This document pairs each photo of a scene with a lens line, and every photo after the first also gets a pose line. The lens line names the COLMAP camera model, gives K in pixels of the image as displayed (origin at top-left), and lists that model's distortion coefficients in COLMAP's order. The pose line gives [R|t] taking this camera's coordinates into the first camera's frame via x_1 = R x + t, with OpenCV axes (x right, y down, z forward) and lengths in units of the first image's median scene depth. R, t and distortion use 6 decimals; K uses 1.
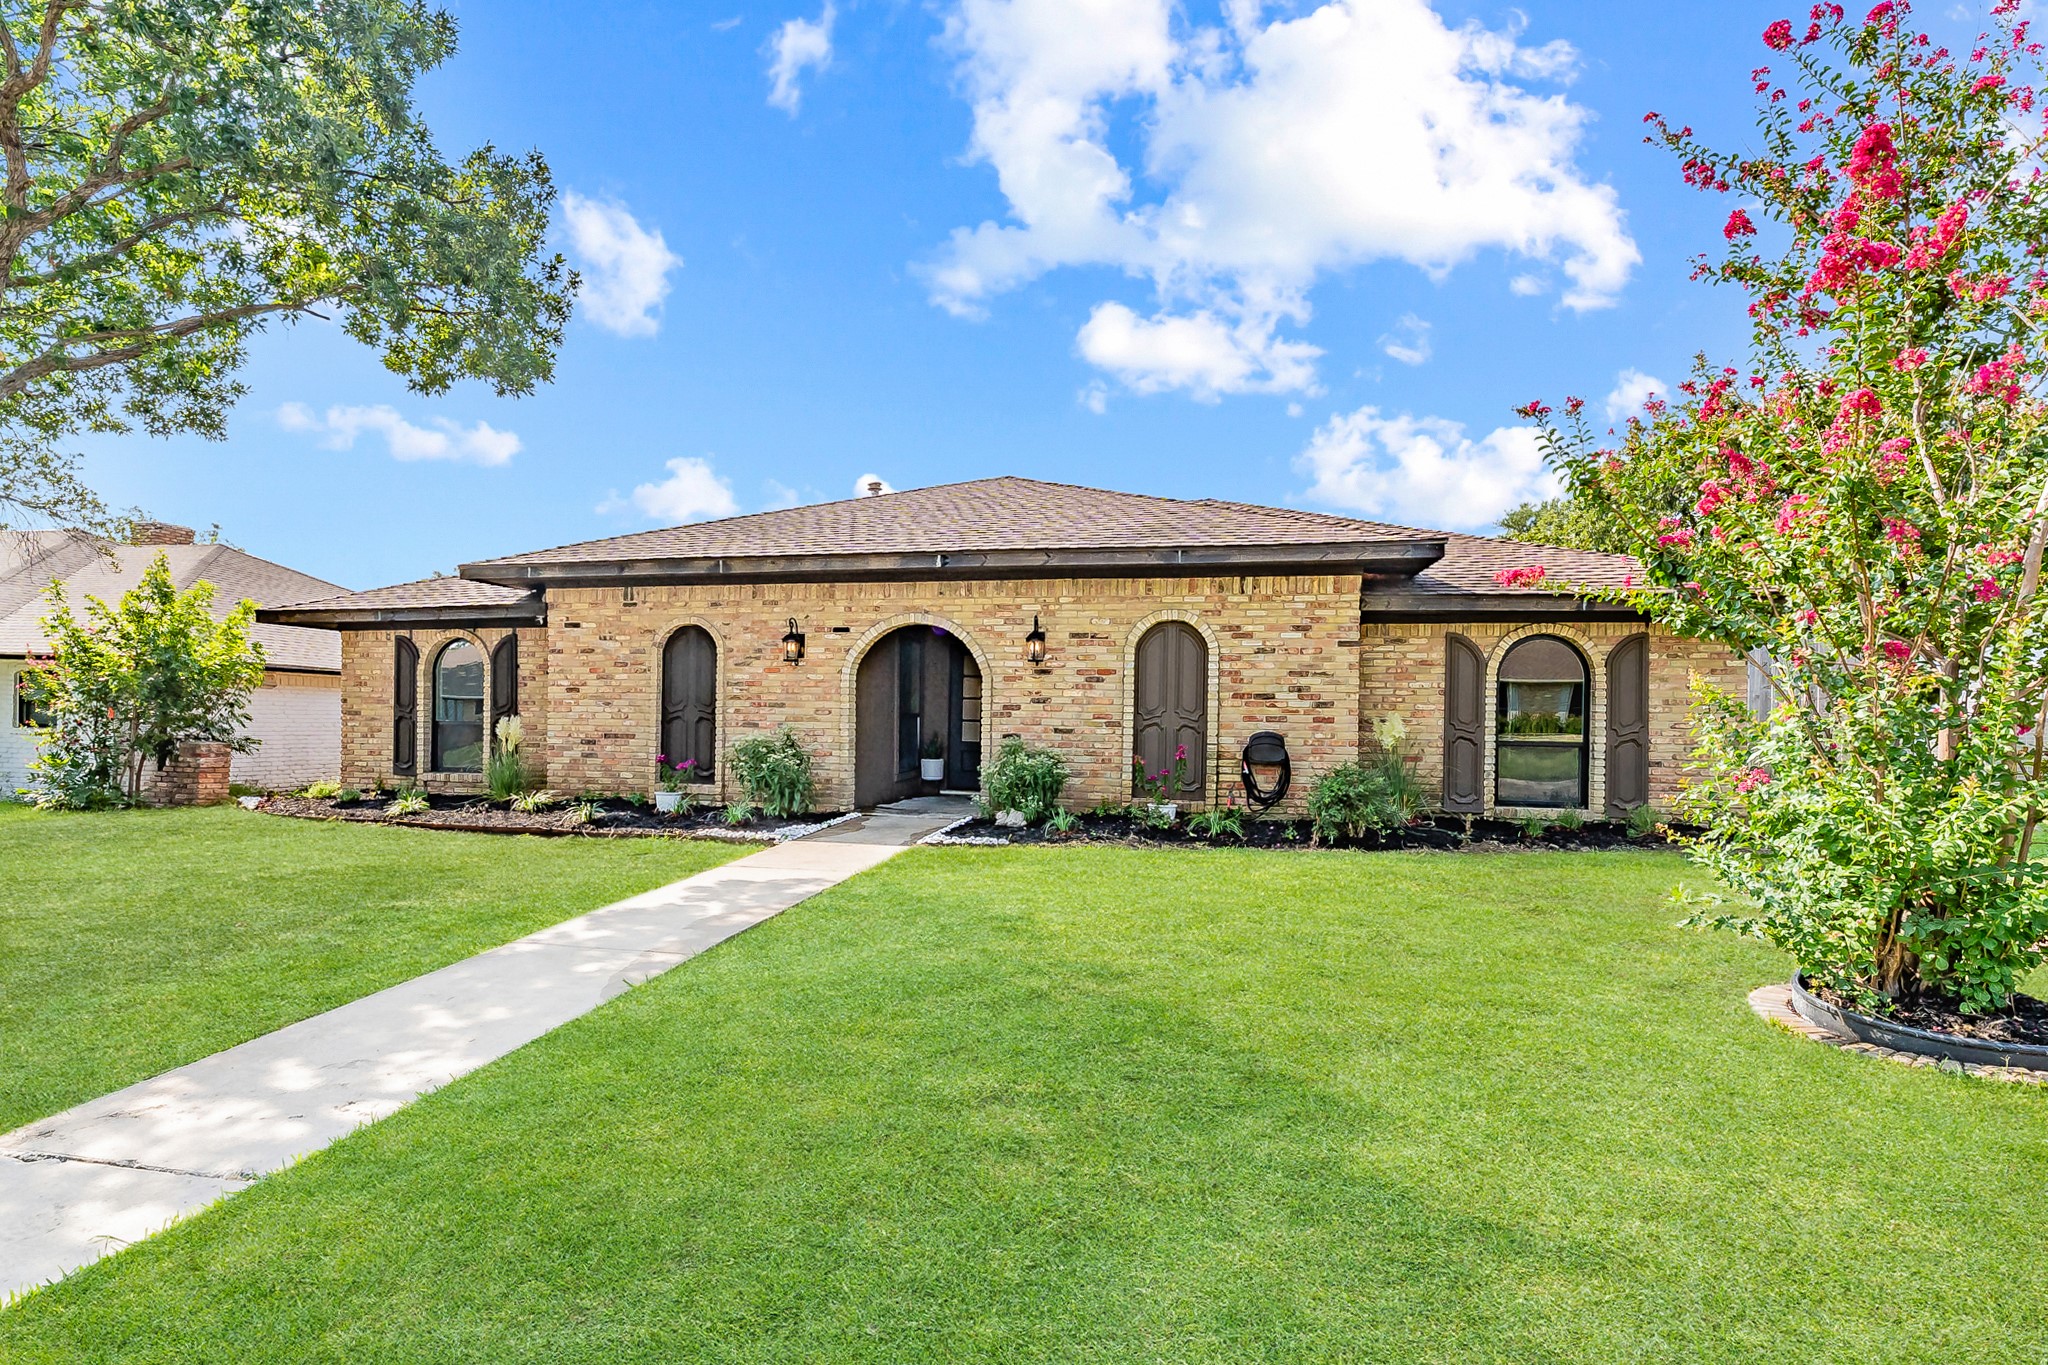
lens RADIAL K [[720.5, 0, 1044.0], [0, 720.5, 680.1], [0, 0, 1]] dist [0.000766, -0.000173]
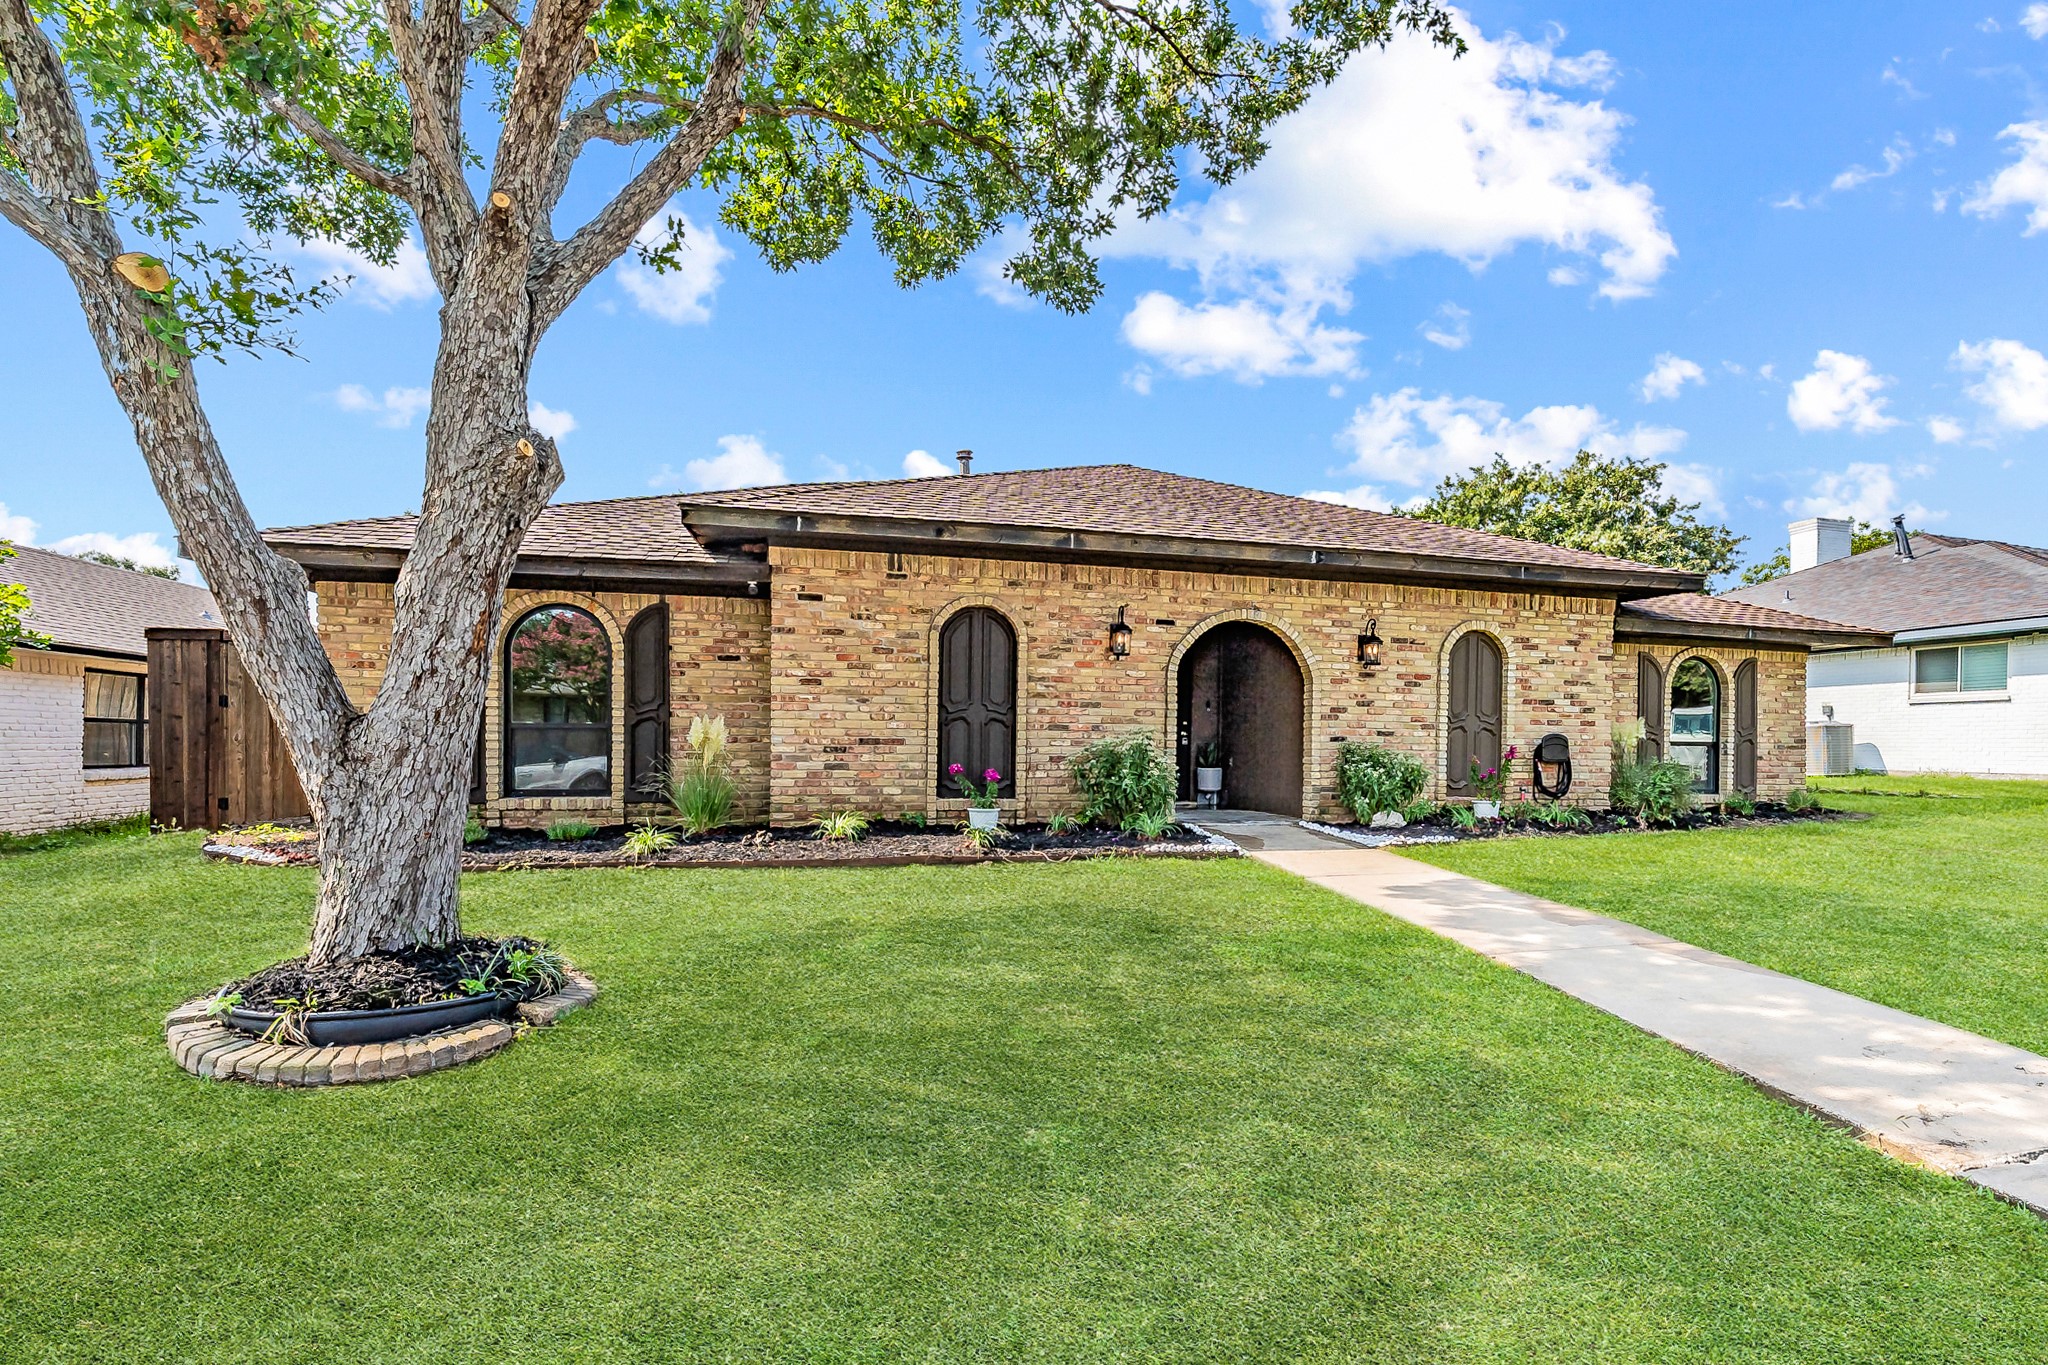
lens RADIAL K [[790.0, 0, 1023.7], [0, 790.0, 708.0], [0, 0, 1]] dist [-0.000337, 0.000156]
pose [[0.926822, 0.011590, 0.375322, -0.854167], [-0.021068, 0.999554, 0.021159, 0.021247], [-0.374910, -0.027518, 0.926653, 0.153136]]
